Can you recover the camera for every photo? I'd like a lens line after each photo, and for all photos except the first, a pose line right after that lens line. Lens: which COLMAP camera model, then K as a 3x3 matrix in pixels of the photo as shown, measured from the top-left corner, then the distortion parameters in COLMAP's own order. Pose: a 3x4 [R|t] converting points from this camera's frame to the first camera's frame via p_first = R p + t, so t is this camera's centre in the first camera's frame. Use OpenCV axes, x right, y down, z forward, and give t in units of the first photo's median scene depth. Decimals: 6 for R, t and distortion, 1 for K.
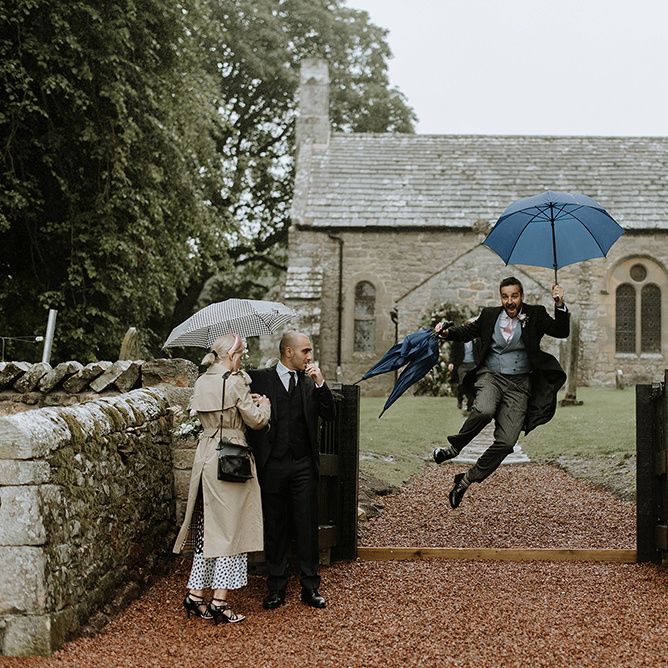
lens RADIAL K [[2060.2, 0, 334.0], [0, 2060.2, 334.0], [0, 0, 1]] dist [-0.062255, 0.931144]
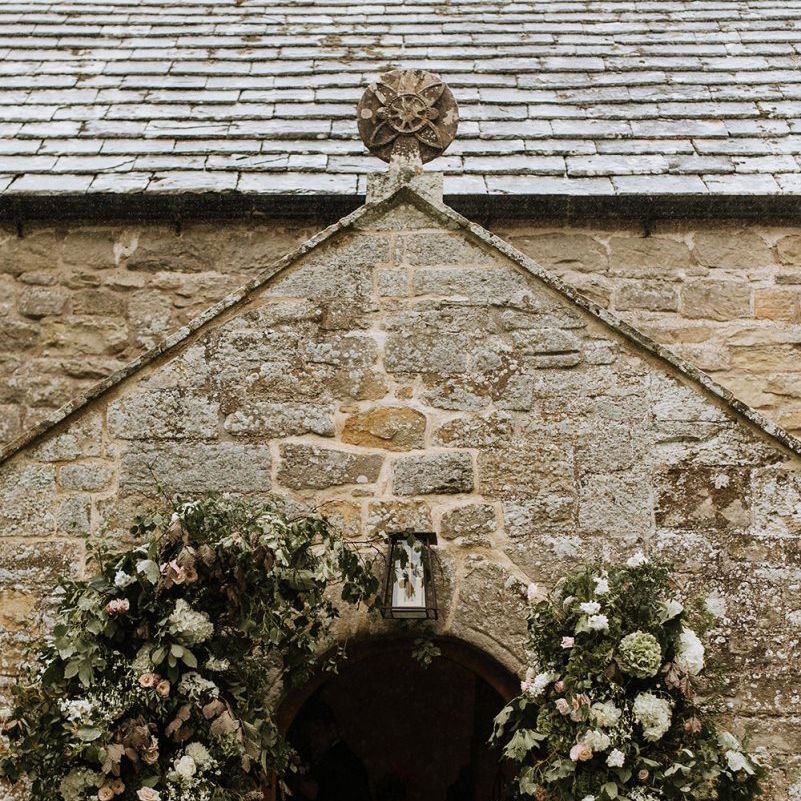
lens RADIAL K [[3370.9, 0, 400.5], [0, 3370.9, 400.5], [0, 0, 1]] dist [-0.095097, -1.487989]
pose [[0.997547, 0.003078, 0.069927, 0.045772], [0.003272, 0.995889, -0.090518, 0.000964], [-0.069919, 0.090525, 0.993437, 0.641876]]
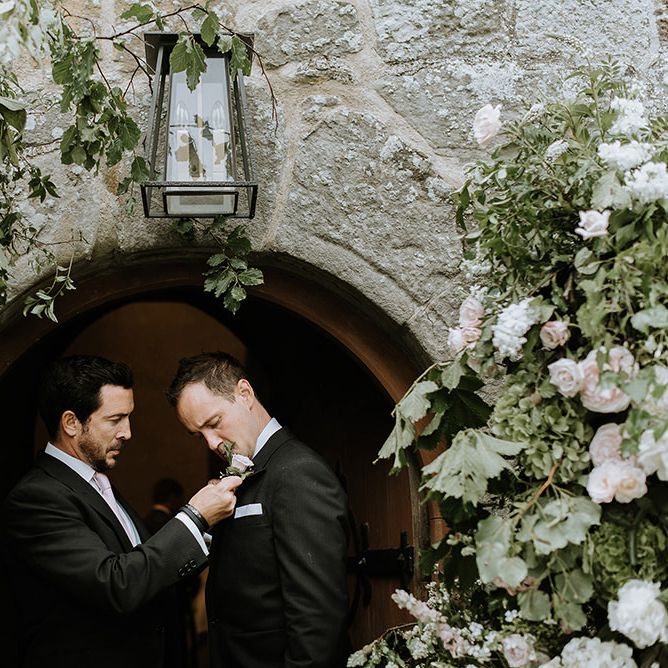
lens RADIAL K [[2380.4, 0, 334.0], [0, 2380.4, 334.0], [0, 0, 1]] dist [-0.205626, 0.682814]
pose [[0.987653, -0.011885, 0.156203, 0.055223], [0.017287, 0.999297, -0.033270, 0.001968], [-0.155698, 0.035560, 0.987164, 0.806782]]
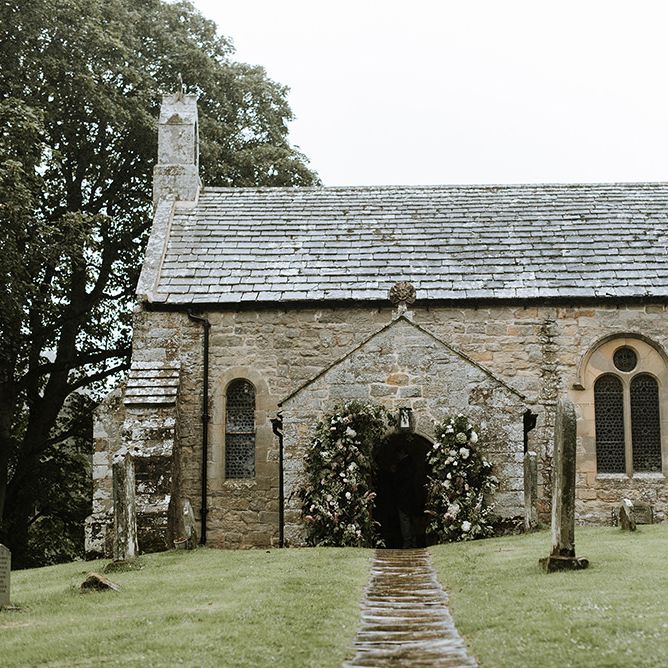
lens RADIAL K [[2060.2, 0, 334.0], [0, 2060.2, 334.0], [0, 0, 1]] dist [-0.062255, 0.931144]
pose [[0.999233, -0.019667, 0.033873, 0.023107], [0.021738, 0.997845, -0.061903, 0.003321], [-0.032582, 0.062592, 0.997507, 0.286916]]
